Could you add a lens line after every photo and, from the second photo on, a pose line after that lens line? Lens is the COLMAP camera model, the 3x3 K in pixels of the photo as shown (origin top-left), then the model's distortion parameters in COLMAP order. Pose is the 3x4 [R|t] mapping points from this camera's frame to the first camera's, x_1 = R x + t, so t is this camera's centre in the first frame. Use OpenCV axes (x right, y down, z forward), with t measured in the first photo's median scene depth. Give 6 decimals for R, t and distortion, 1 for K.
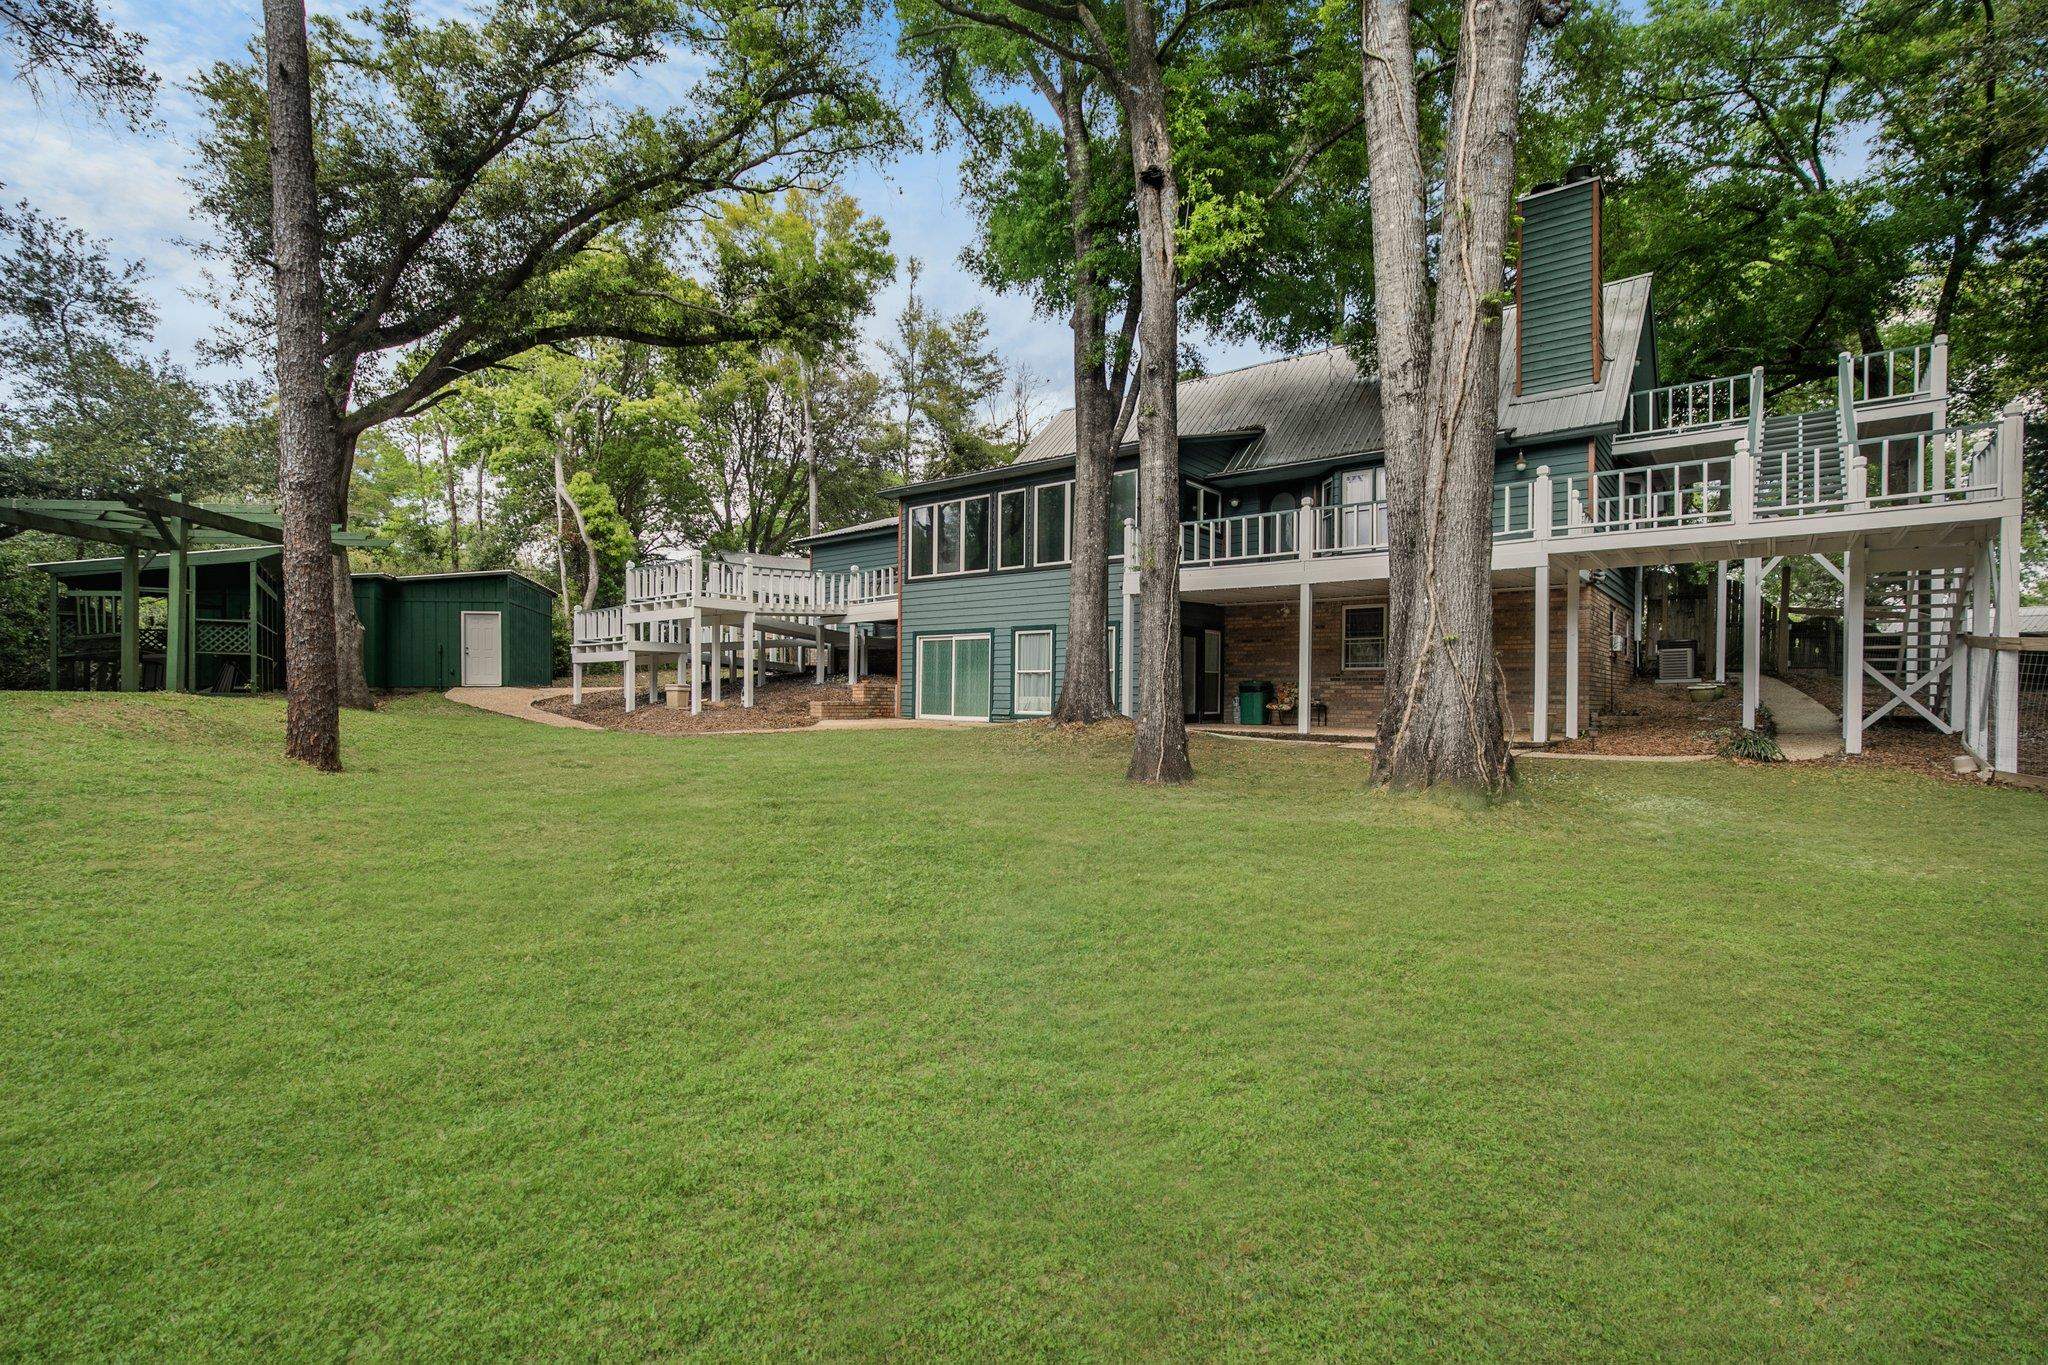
lens RADIAL K [[927.7, 0, 1024.0], [0, 927.7, 682.5], [0, 0, 1]] dist [-0.046786, -0.000009]
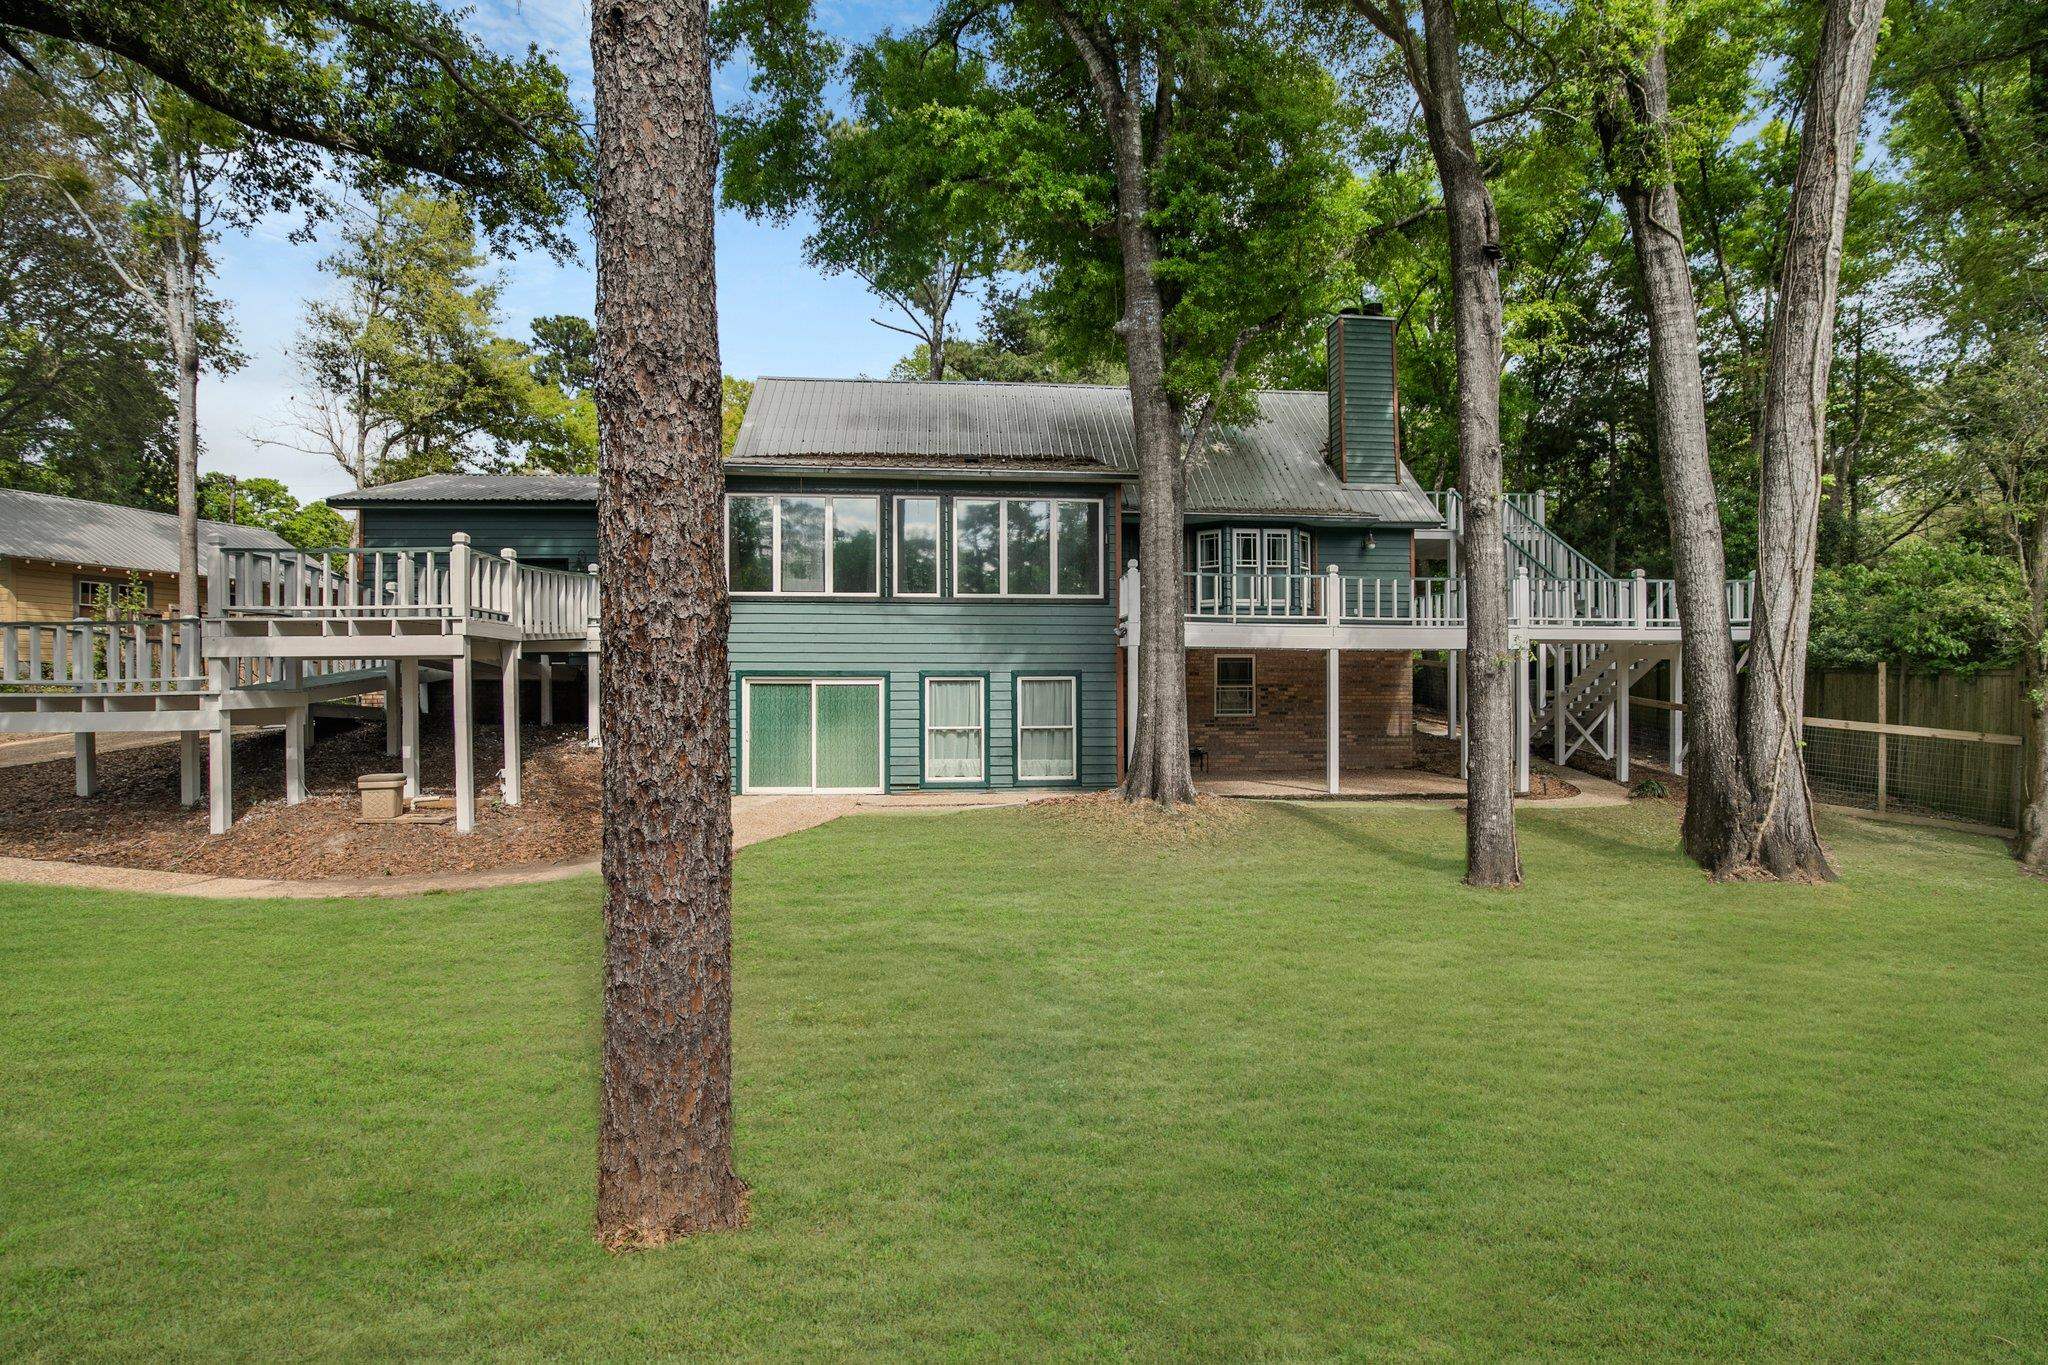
lens RADIAL K [[927.7, 0, 1024.0], [0, 927.7, 682.5], [0, 0, 1]] dist [-0.046786, -0.000009]
pose [[0.706917, -0.012242, 0.707191, -0.543674], [-0.003889, 0.999768, 0.021194, -0.072570], [-0.707286, -0.017733, 0.706705, 0.415307]]
